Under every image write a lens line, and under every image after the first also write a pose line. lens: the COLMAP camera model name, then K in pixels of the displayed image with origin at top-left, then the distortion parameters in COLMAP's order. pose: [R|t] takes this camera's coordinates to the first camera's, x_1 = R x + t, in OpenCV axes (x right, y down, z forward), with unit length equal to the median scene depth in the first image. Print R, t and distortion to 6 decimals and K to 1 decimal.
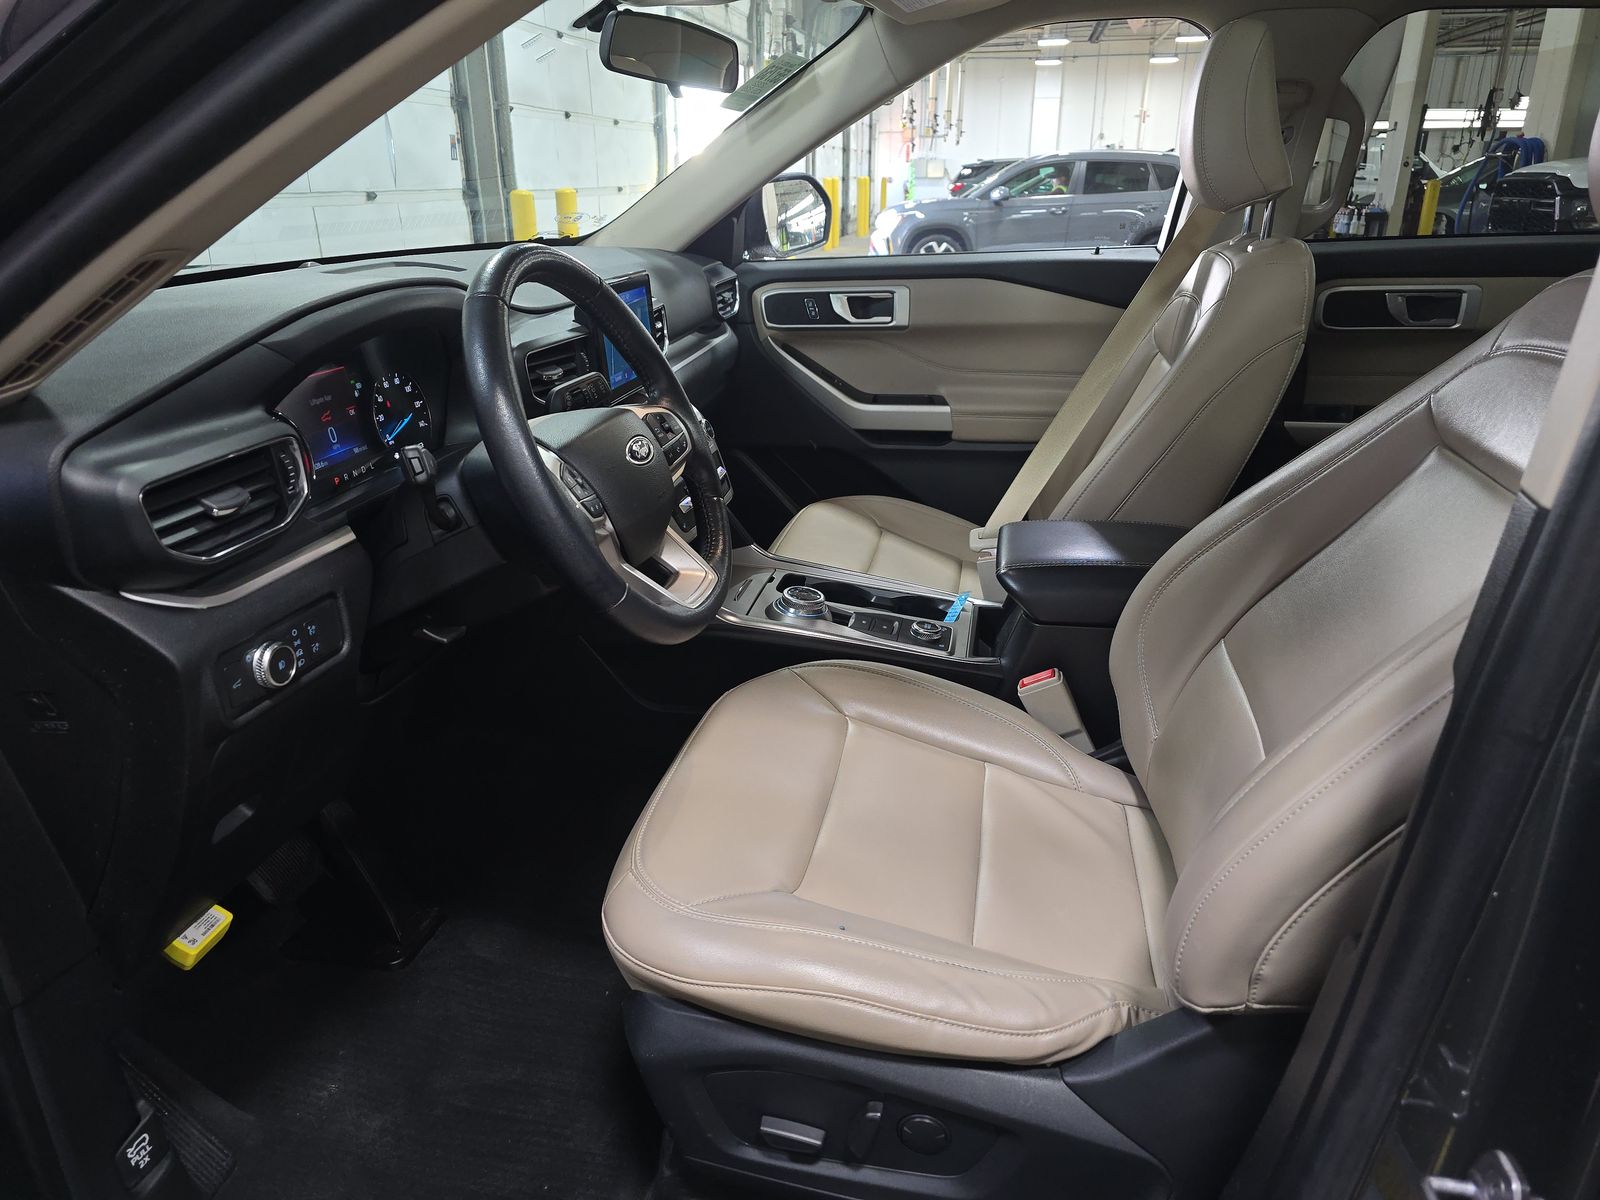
lens RADIAL K [[1057.7, 0, 792.9], [0, 1057.7, 604.1], [0, 0, 1]] dist [0.075459, -0.099362]
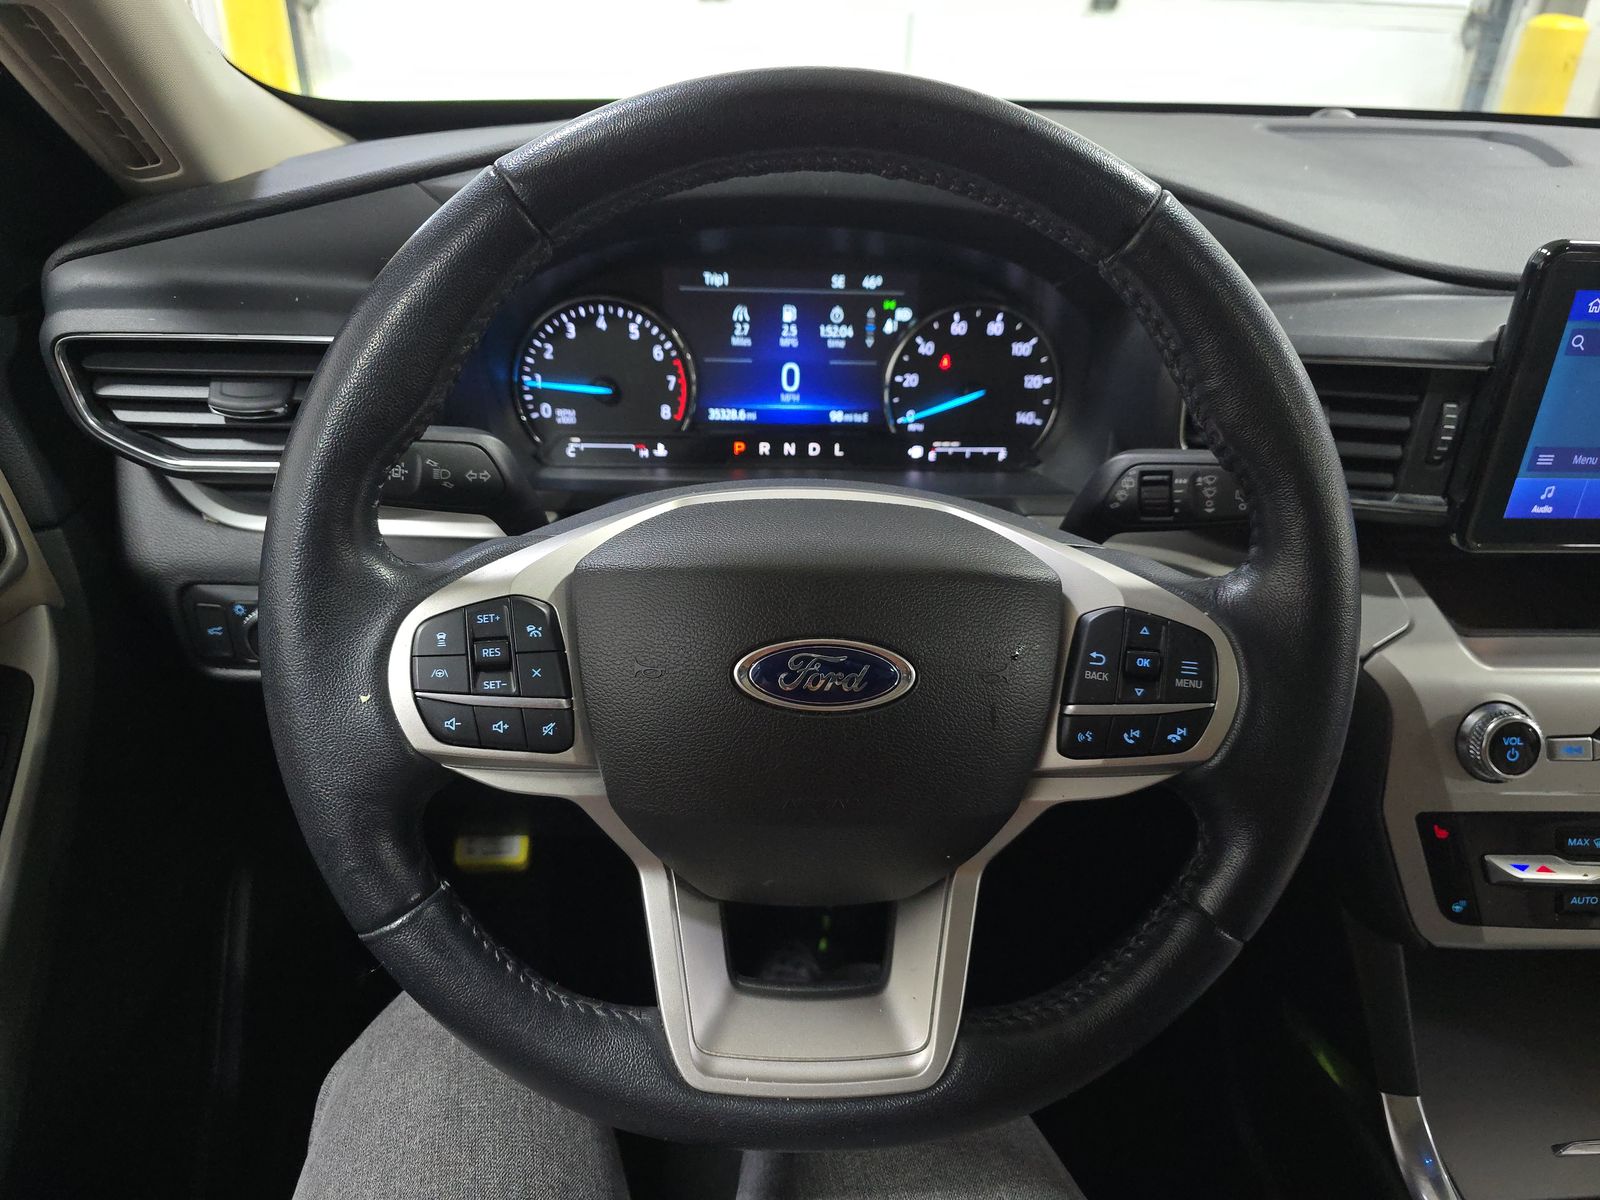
lens RADIAL K [[1057.7, 0, 792.9], [0, 1057.7, 604.1], [0, 0, 1]] dist [0.075459, -0.099362]
pose [[0.265765, 0.498351, -0.825237, 0.114762], [-0.396959, 0.836653, 0.377406, -0.260521], [0.878517, 0.227284, 0.420178, 0.735929]]
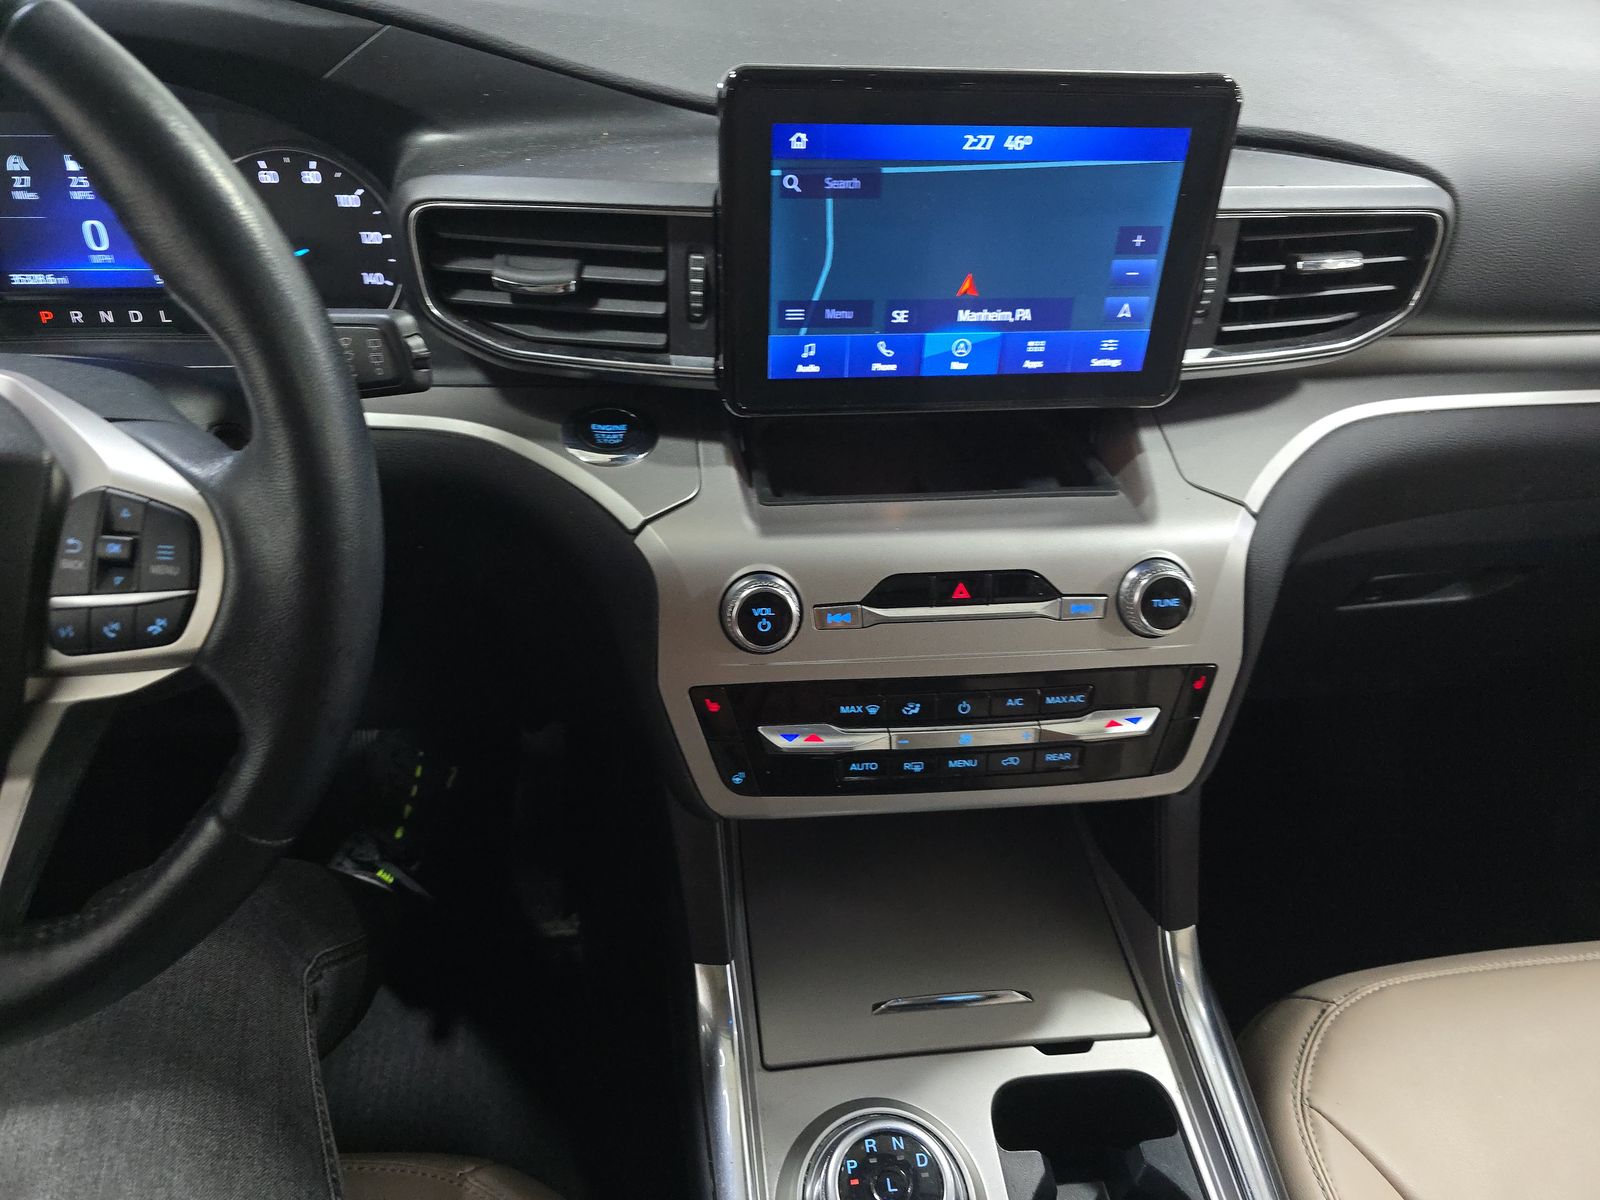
lens RADIAL K [[1046.9, 0, 770.6], [0, 1046.9, 604.3], [0, 0, 1]] dist [-0.004241, -0.005980]
pose [[0.334758, 0.581444, -0.741525, 0.169123], [-0.399669, 0.800250, 0.447063, -0.357988], [0.853348, 0.146707, 0.500275, 0.993364]]
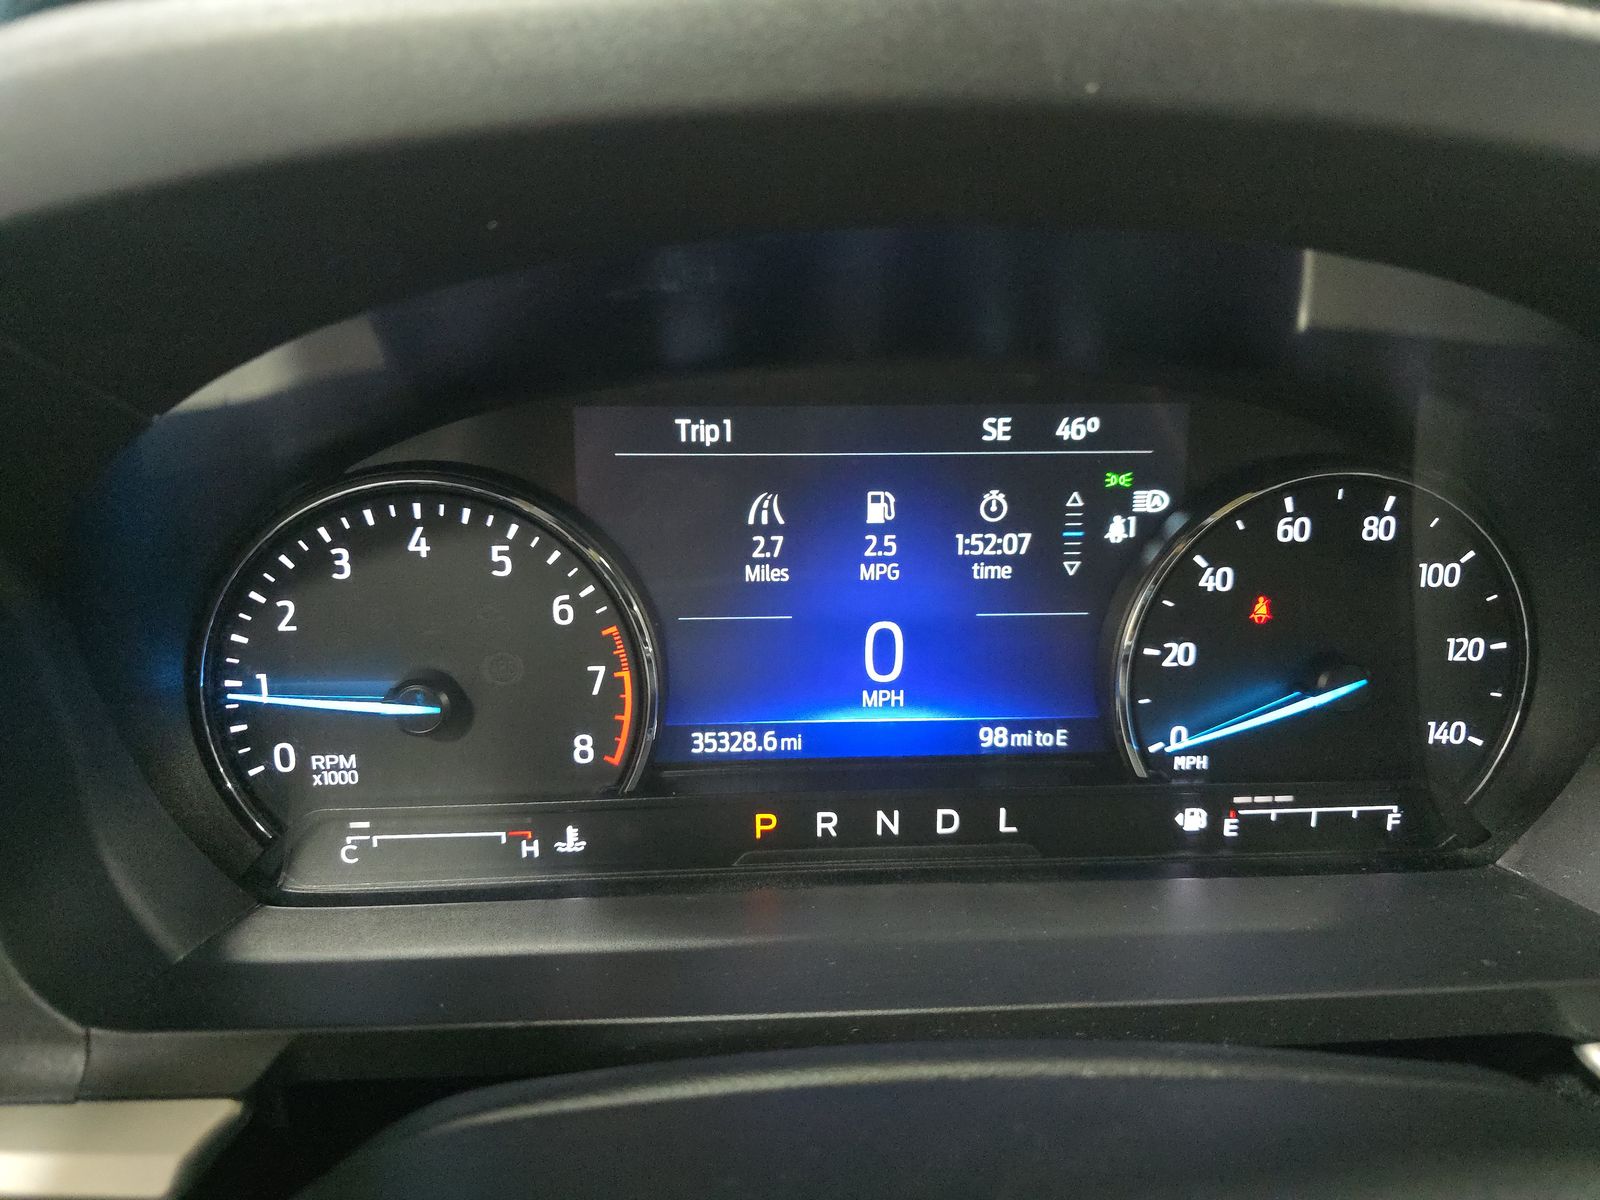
lens RADIAL K [[1046.9, 0, 770.6], [0, 1046.9, 604.3], [0, 0, 1]] dist [-0.004241, -0.005980]
pose [[0.267518, 0.348651, -0.898263, -0.209057], [-0.371997, 0.897335, 0.237504, -0.204015], [0.888849, 0.270615, 0.369750, 0.831982]]
